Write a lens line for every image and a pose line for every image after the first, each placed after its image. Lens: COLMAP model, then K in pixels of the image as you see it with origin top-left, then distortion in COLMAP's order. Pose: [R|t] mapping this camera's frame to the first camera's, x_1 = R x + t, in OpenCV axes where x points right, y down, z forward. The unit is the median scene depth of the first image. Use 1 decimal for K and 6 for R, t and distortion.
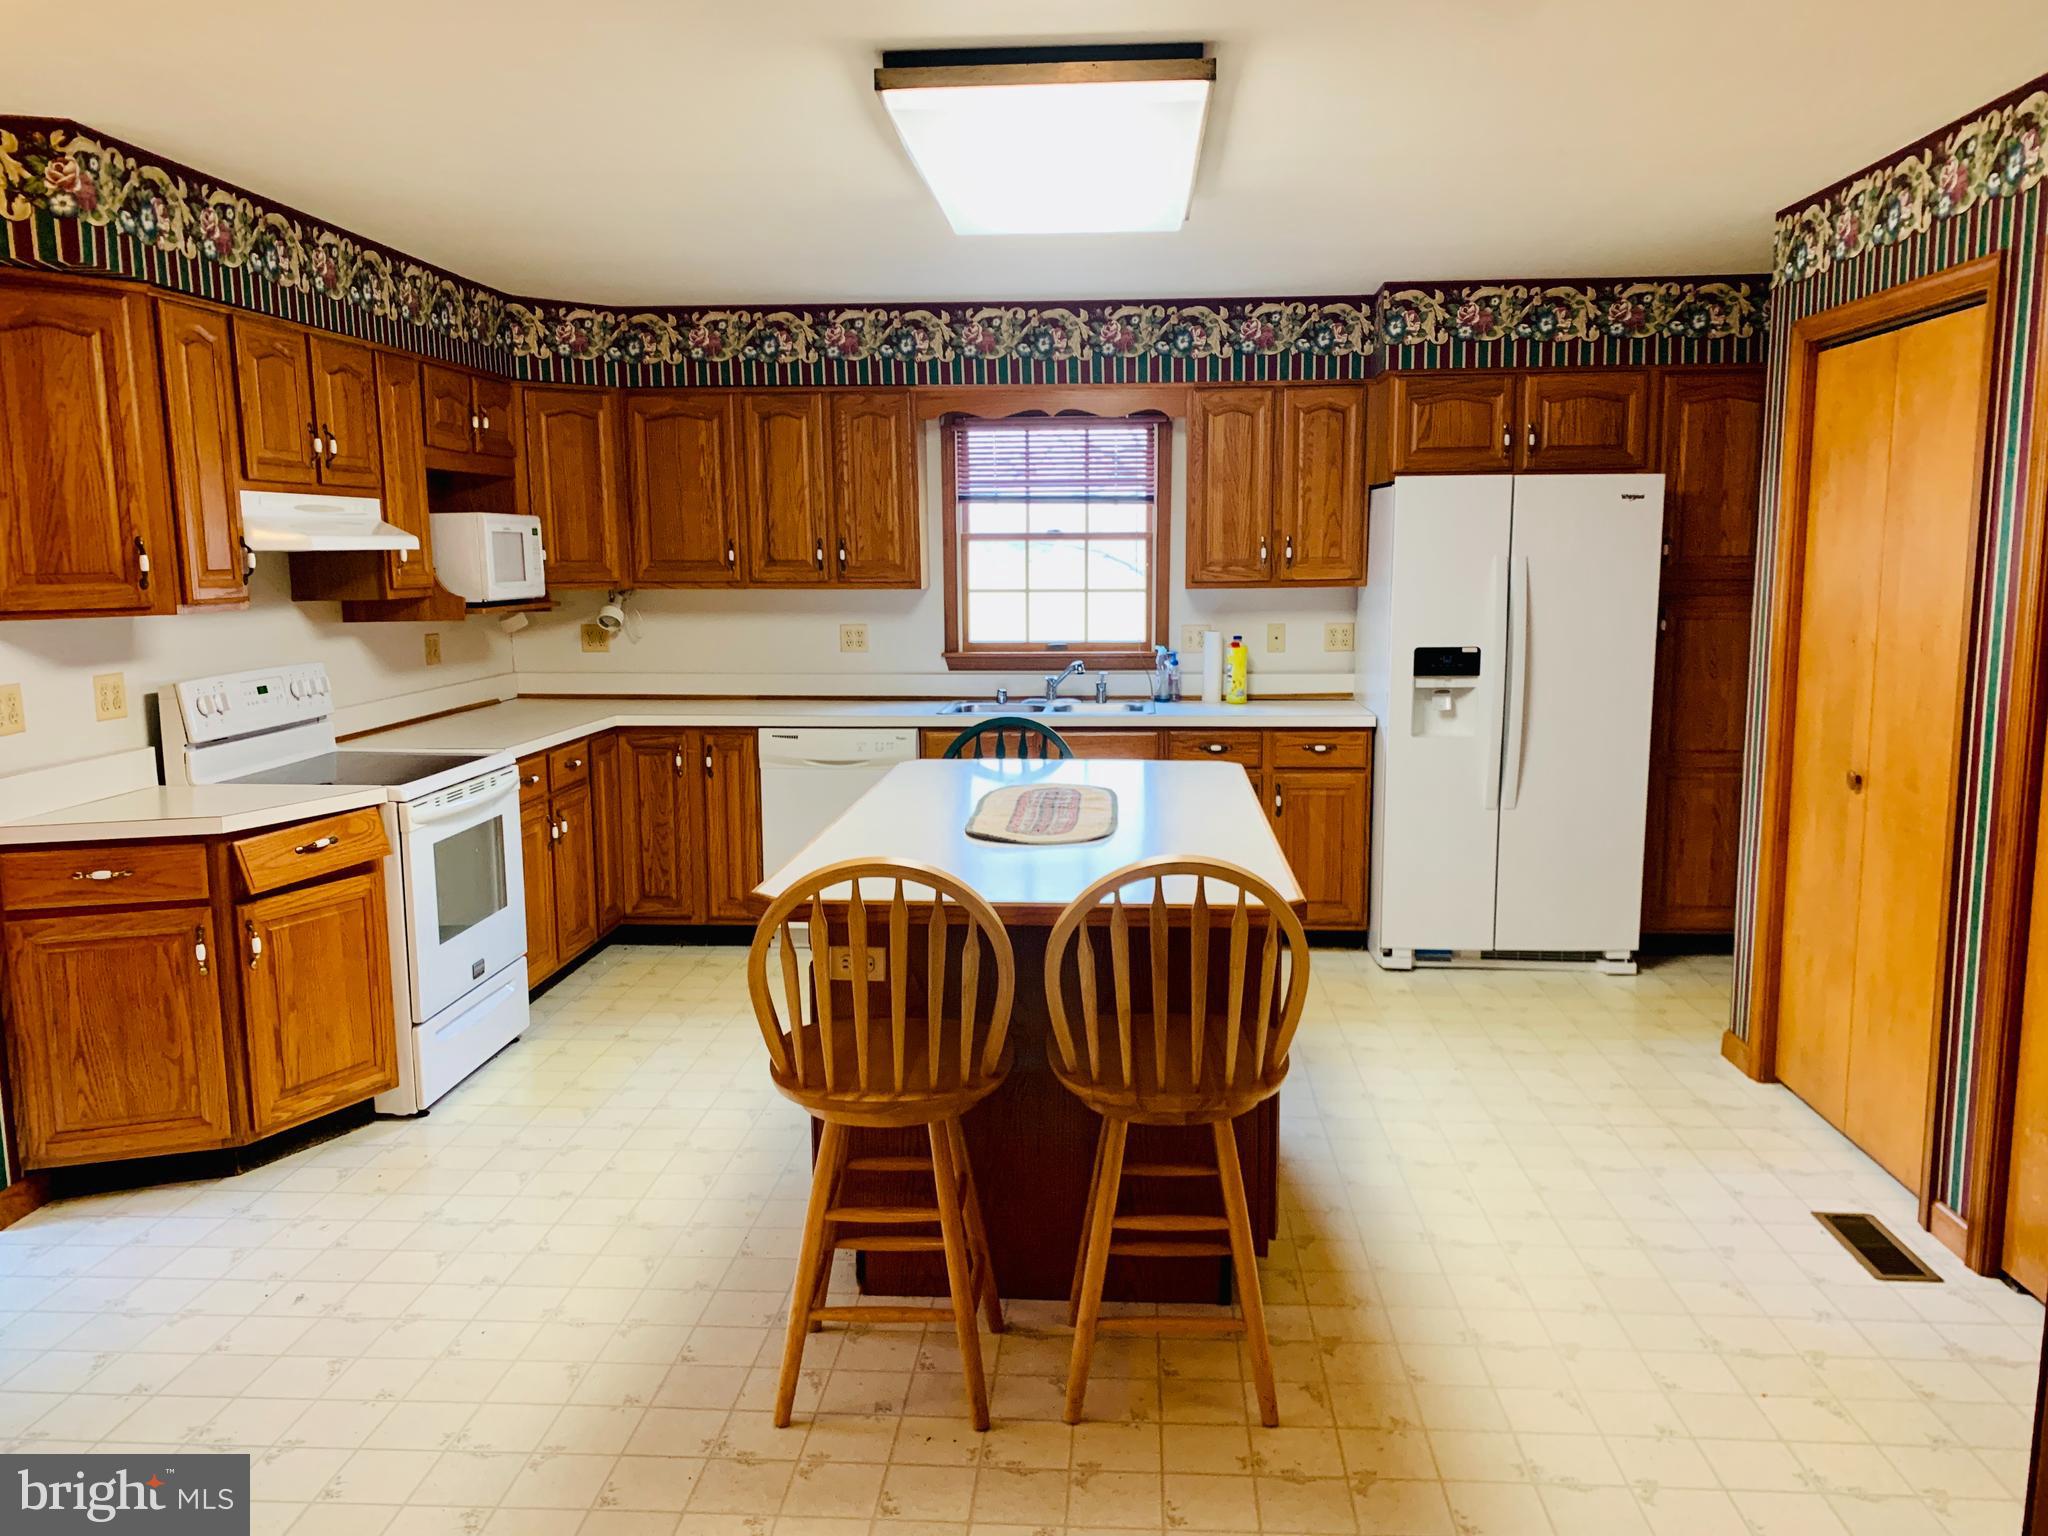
lens RADIAL K [[1569.9, 0, 1048.1], [0, 1569.9, 778.1], [0, 0, 1]] dist [0.046551, -0.064469]
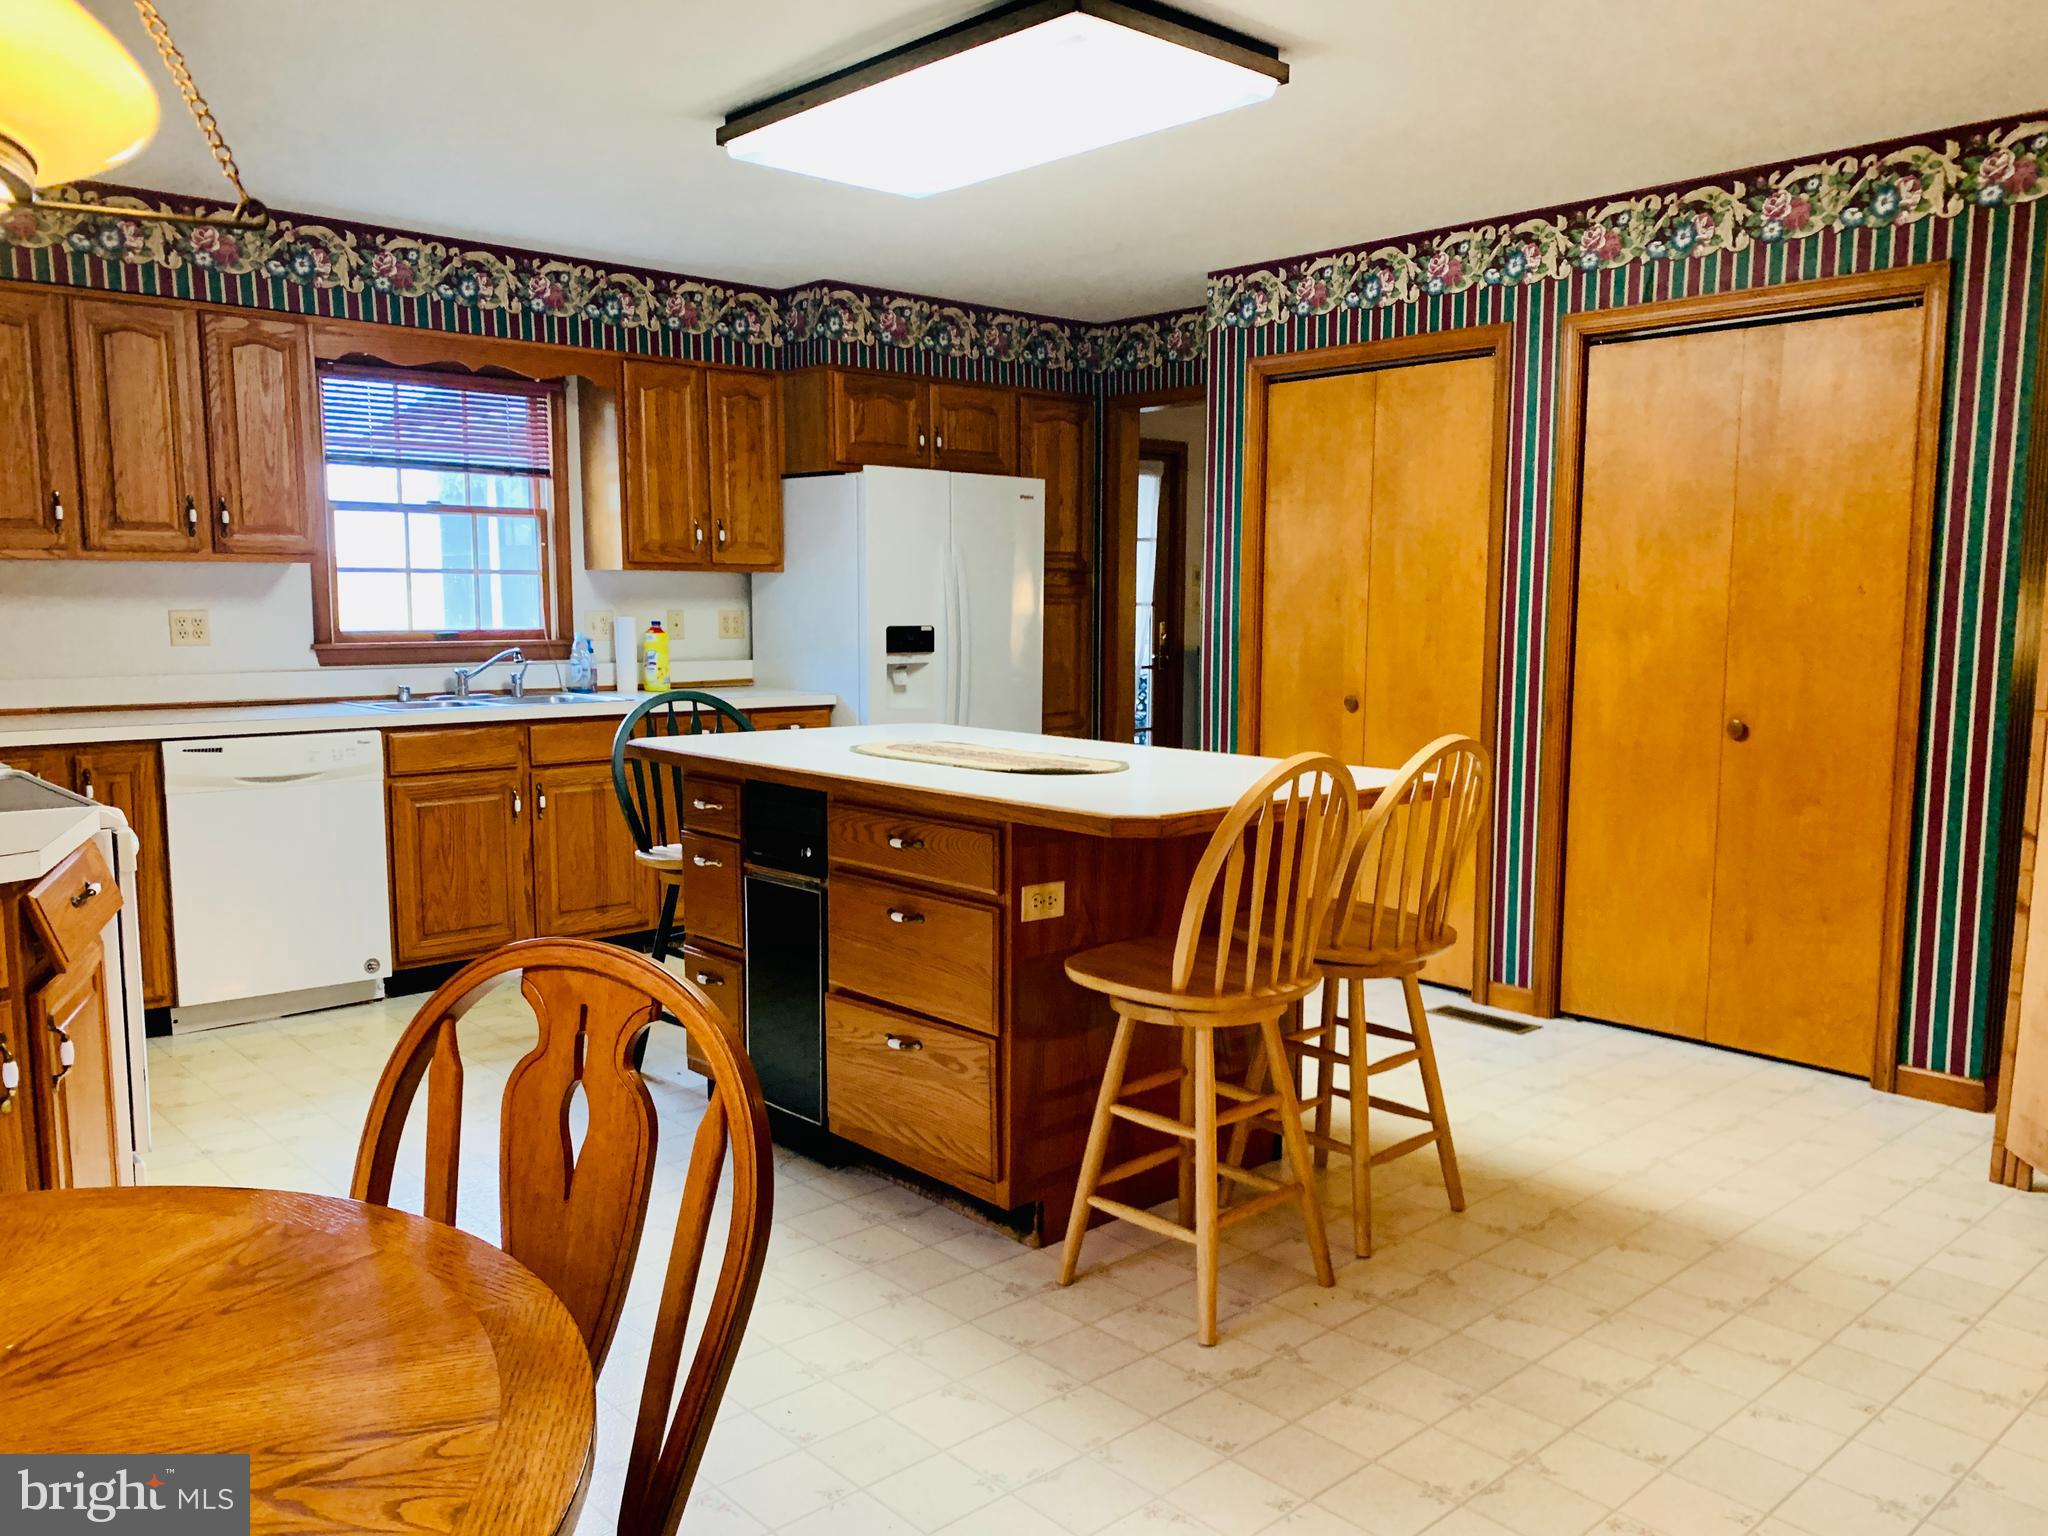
lens RADIAL K [[1569.9, 0, 1048.1], [0, 1569.9, 778.1], [0, 0, 1]] dist [0.046551, -0.064469]
pose [[0.704457, -0.071783, 0.706107, -0.416441], [0.091754, 0.995735, 0.009687, 0.018449], [-0.703791, 0.057964, 0.708039, 0.159609]]
